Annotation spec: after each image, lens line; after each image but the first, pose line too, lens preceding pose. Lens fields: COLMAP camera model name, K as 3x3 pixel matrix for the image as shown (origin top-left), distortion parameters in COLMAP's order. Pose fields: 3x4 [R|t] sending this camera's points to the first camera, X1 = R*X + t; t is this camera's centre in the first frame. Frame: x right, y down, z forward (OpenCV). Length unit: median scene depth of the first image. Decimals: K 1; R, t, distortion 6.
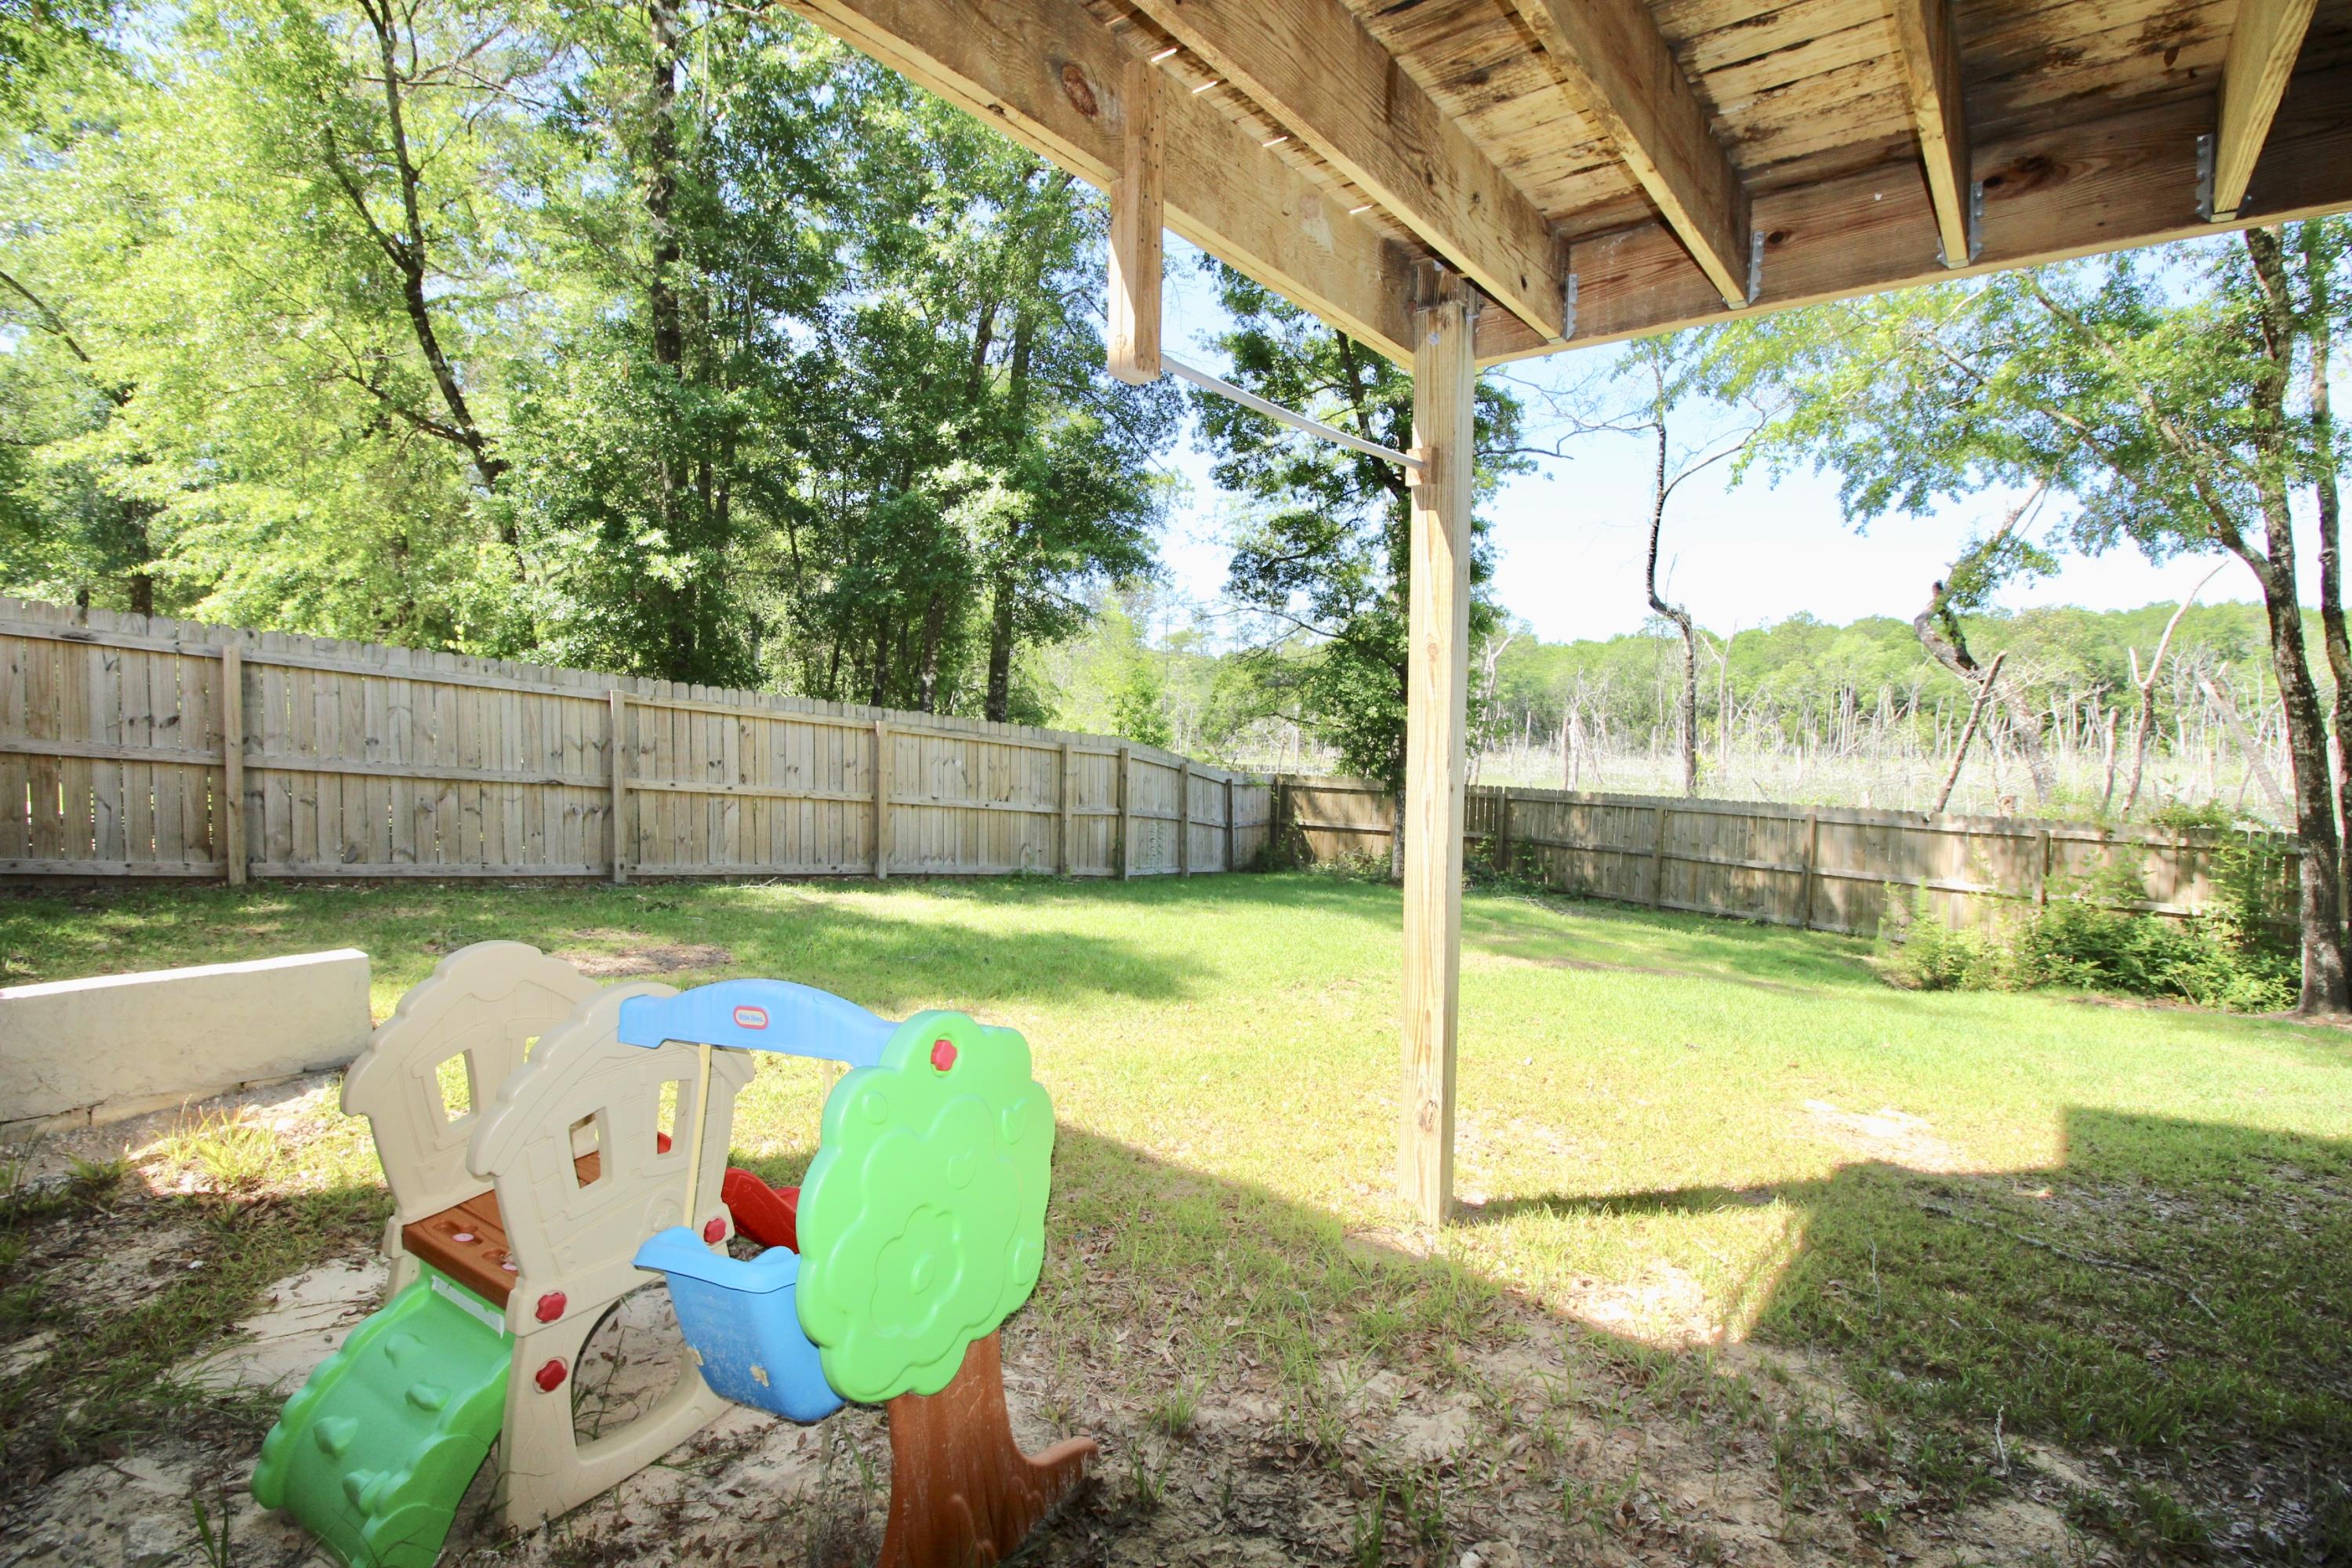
lens RADIAL K [[1089.6, 0, 1183.7], [0, 1089.6, 766.4], [0, 0, 1]] dist [0.000592, -0.013091]
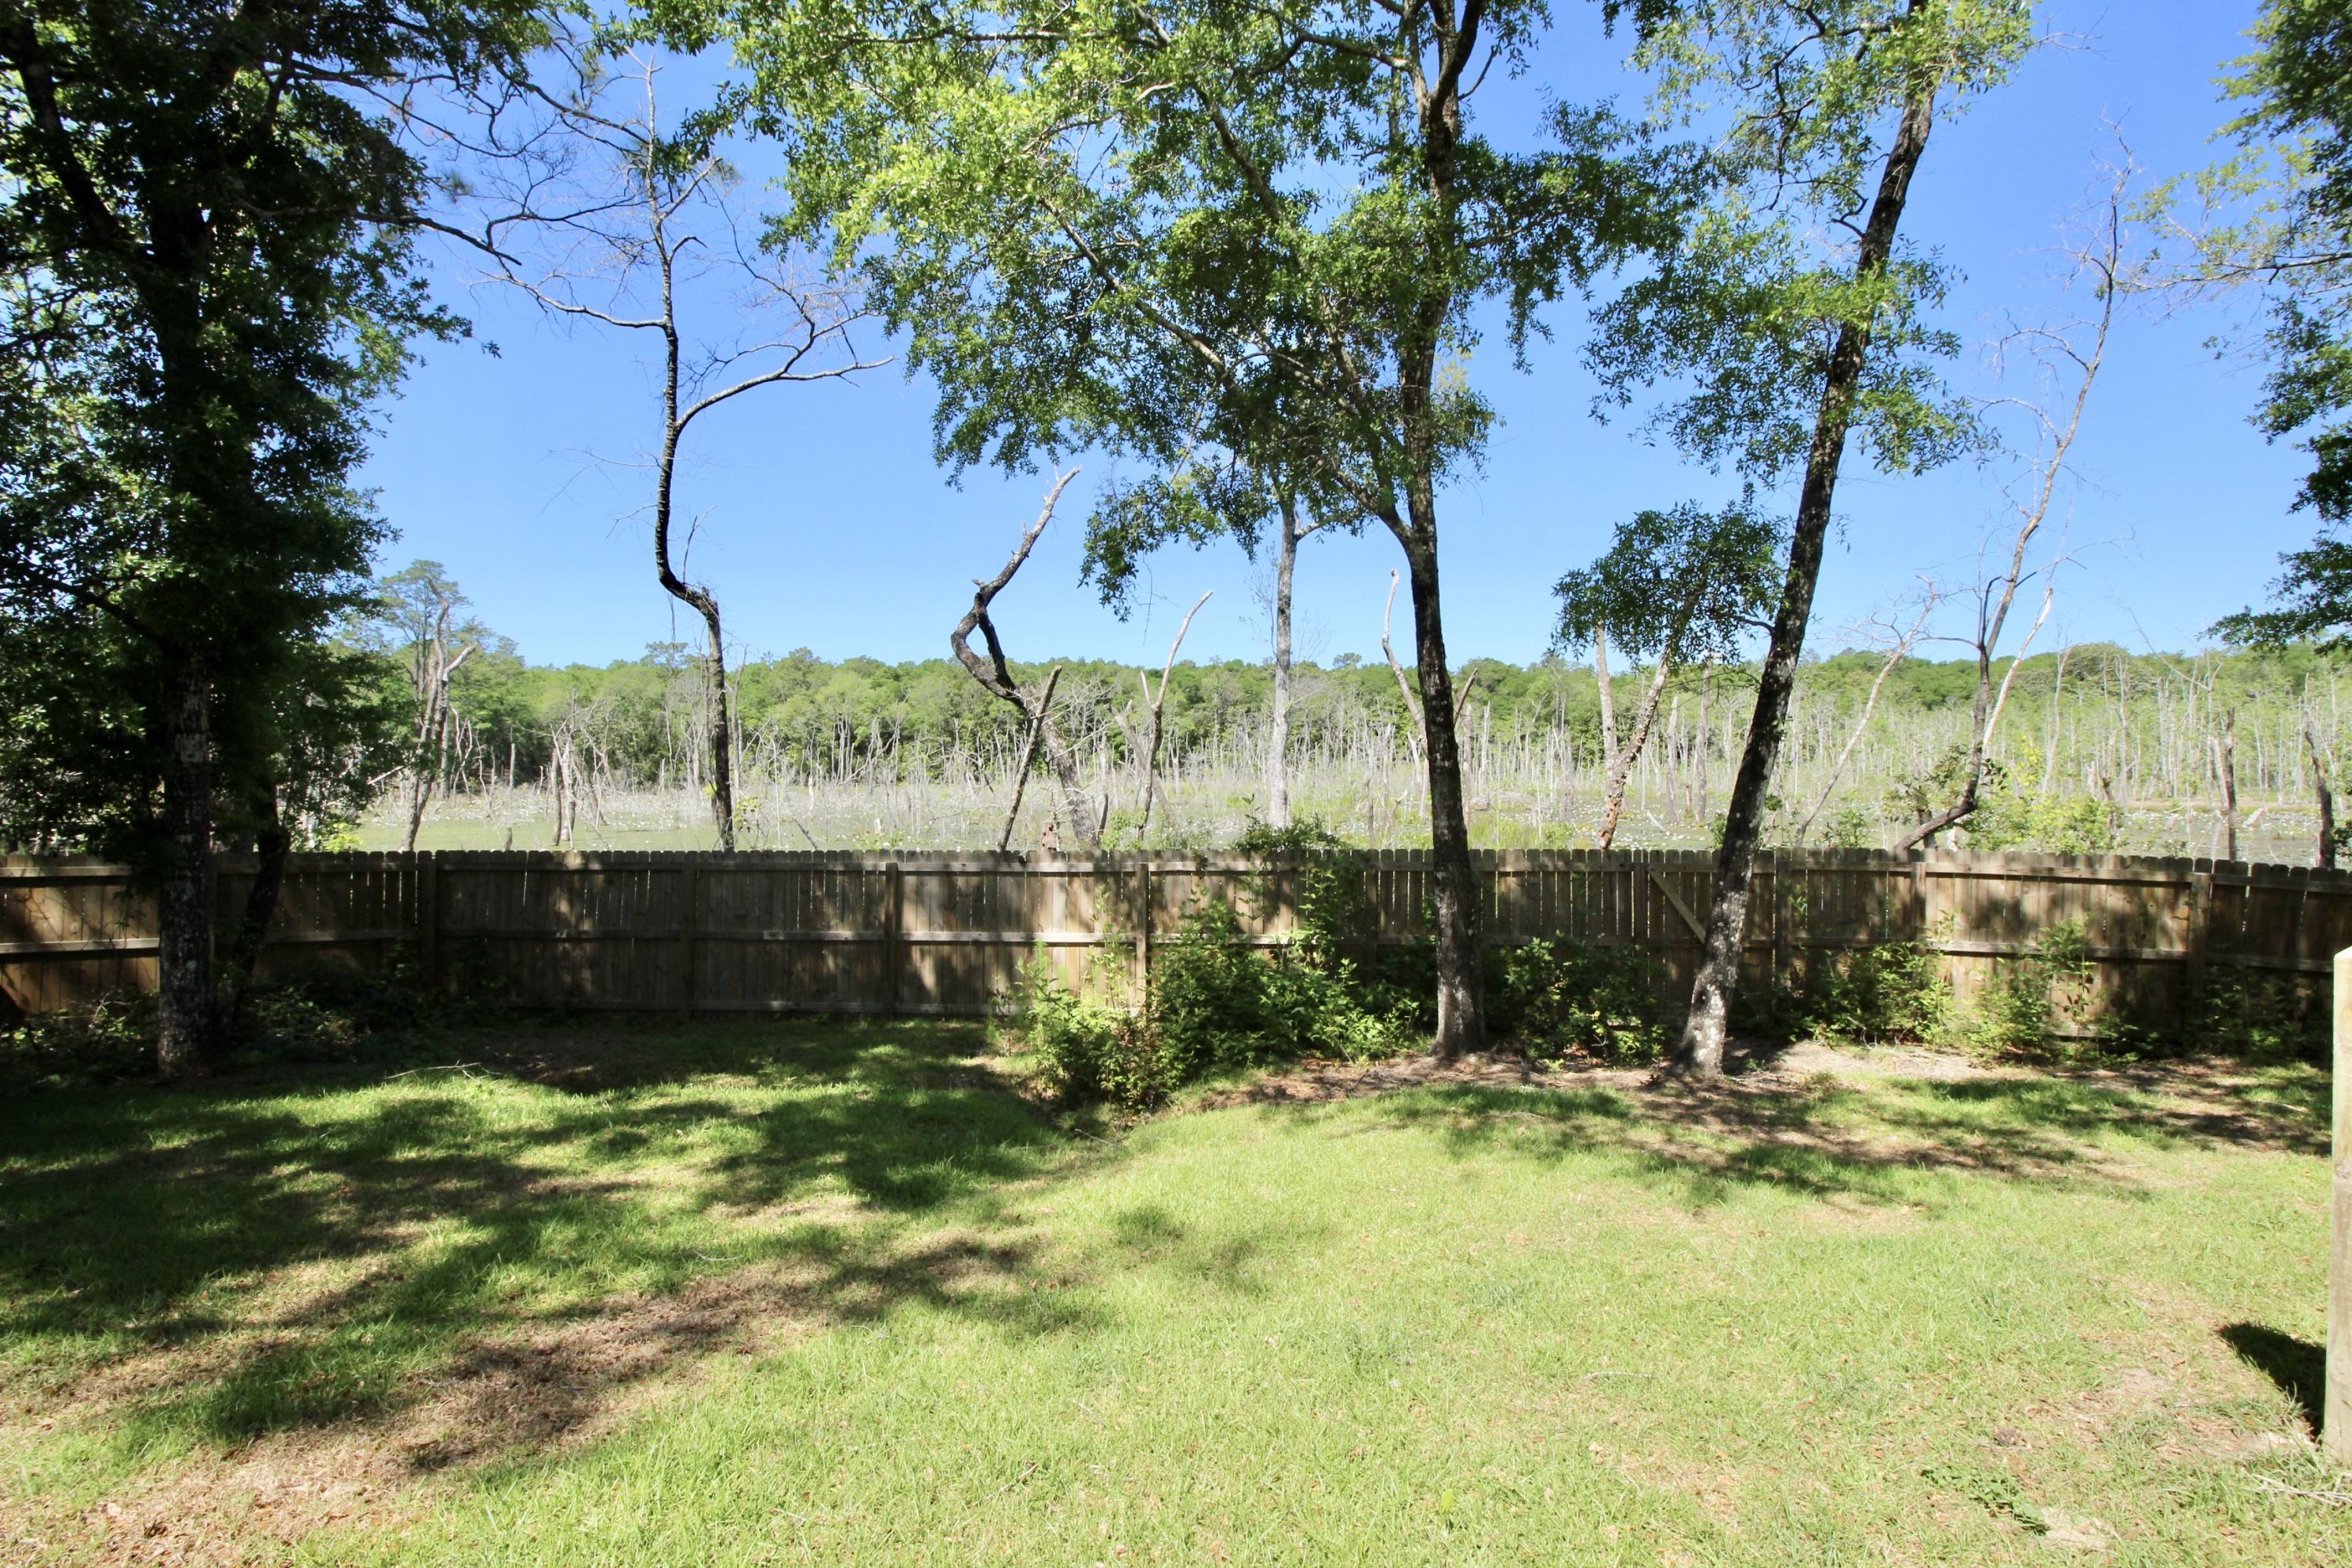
lens RADIAL K [[1089.6, 0, 1183.7], [0, 1089.6, 766.4], [0, 0, 1]] dist [0.000592, -0.013091]
pose [[0.655973, -0.017771, 0.754575, 0.157333], [0.041064, 0.999082, -0.012169, -0.006807], [-0.753666, 0.038968, 0.656101, 0.391713]]
